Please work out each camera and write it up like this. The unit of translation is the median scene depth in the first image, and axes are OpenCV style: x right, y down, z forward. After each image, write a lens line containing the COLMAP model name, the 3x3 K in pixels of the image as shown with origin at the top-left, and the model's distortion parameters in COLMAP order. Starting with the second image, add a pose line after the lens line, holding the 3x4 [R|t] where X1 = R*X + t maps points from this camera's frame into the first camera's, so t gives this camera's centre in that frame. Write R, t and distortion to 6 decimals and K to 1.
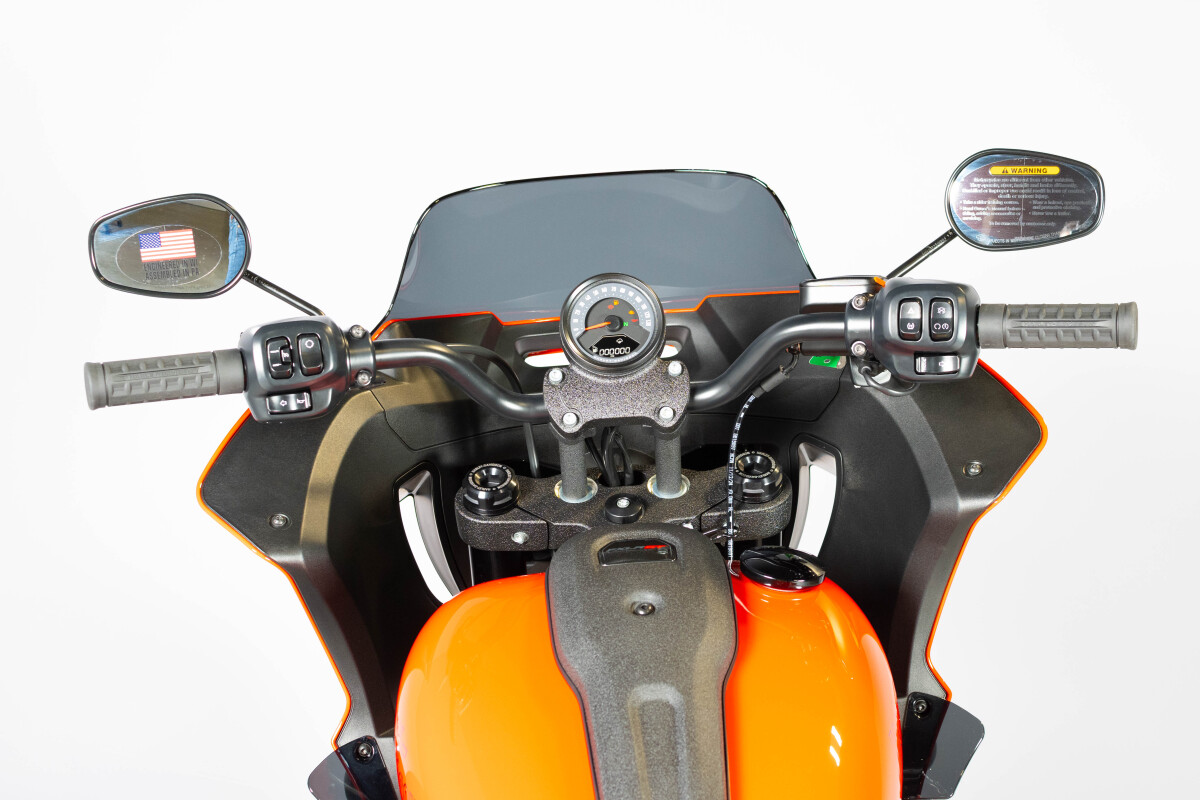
lens RADIAL K [[1839.3, 0, 519.7], [0, 1839.3, 401.0], [0, 0, 1]] dist [0.012666, -0.027692]
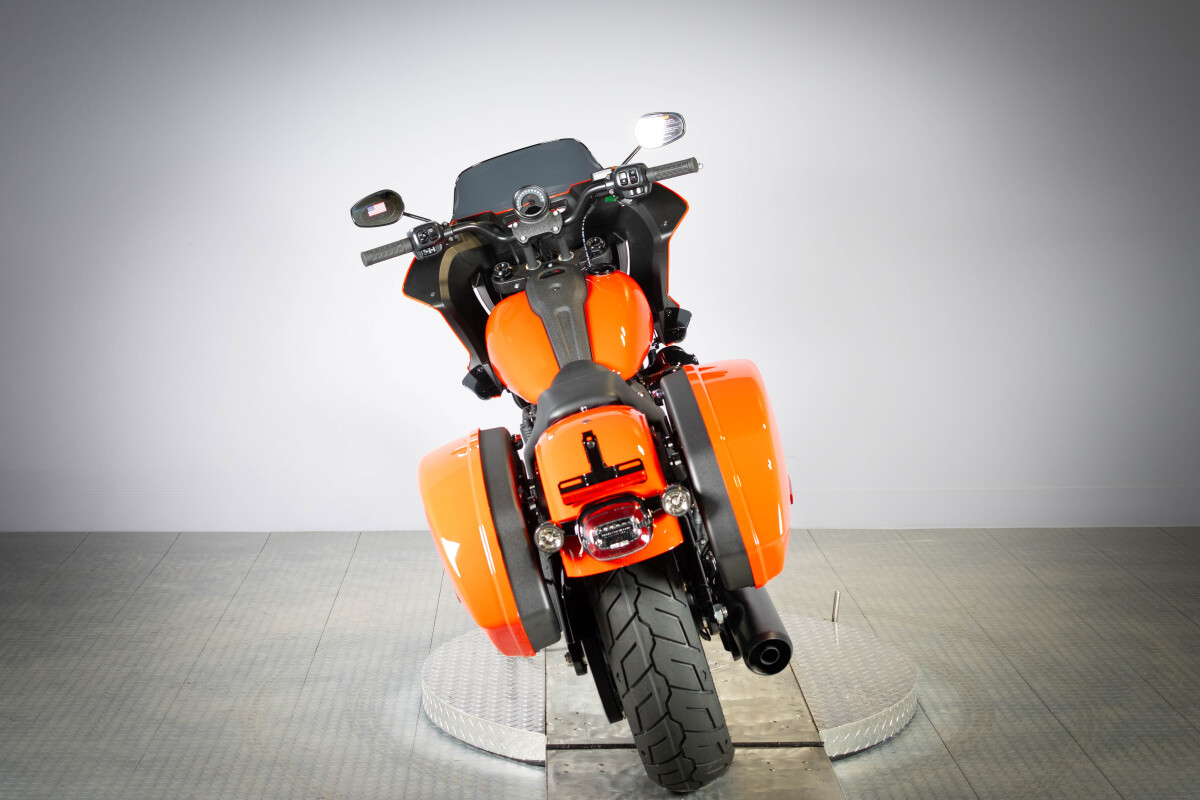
lens RADIAL K [[1787.2, 0, 600.0], [0, 1787.2, 400.0], [0, 0, 1]] dist [-0.001770, -0.000521]
pose [[0.975125, -0.221455, 0.009458, 0.062254], [0.220819, 0.974259, 0.045368, 0.156597], [-0.019262, -0.042151, 0.998926, -1.811446]]
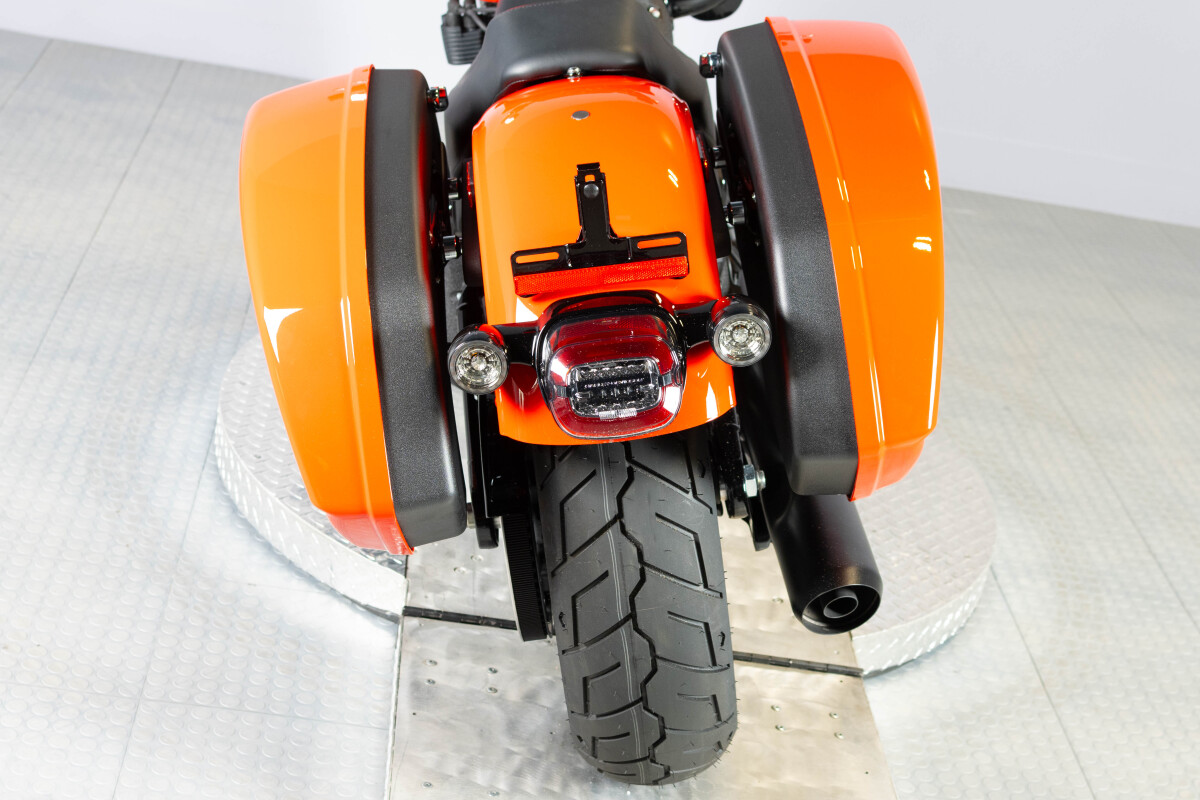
lens RADIAL K [[1839.3, 0, 599.1], [0, 1839.3, 268.1], [0, 0, 1]] dist [-0.005496, -0.012793]
pose [[0.997342, -0.055886, 0.046755, 0.008447], [0.040561, 0.958875, 0.280917, 0.035128], [-0.060532, -0.278273, 0.958593, -0.672160]]
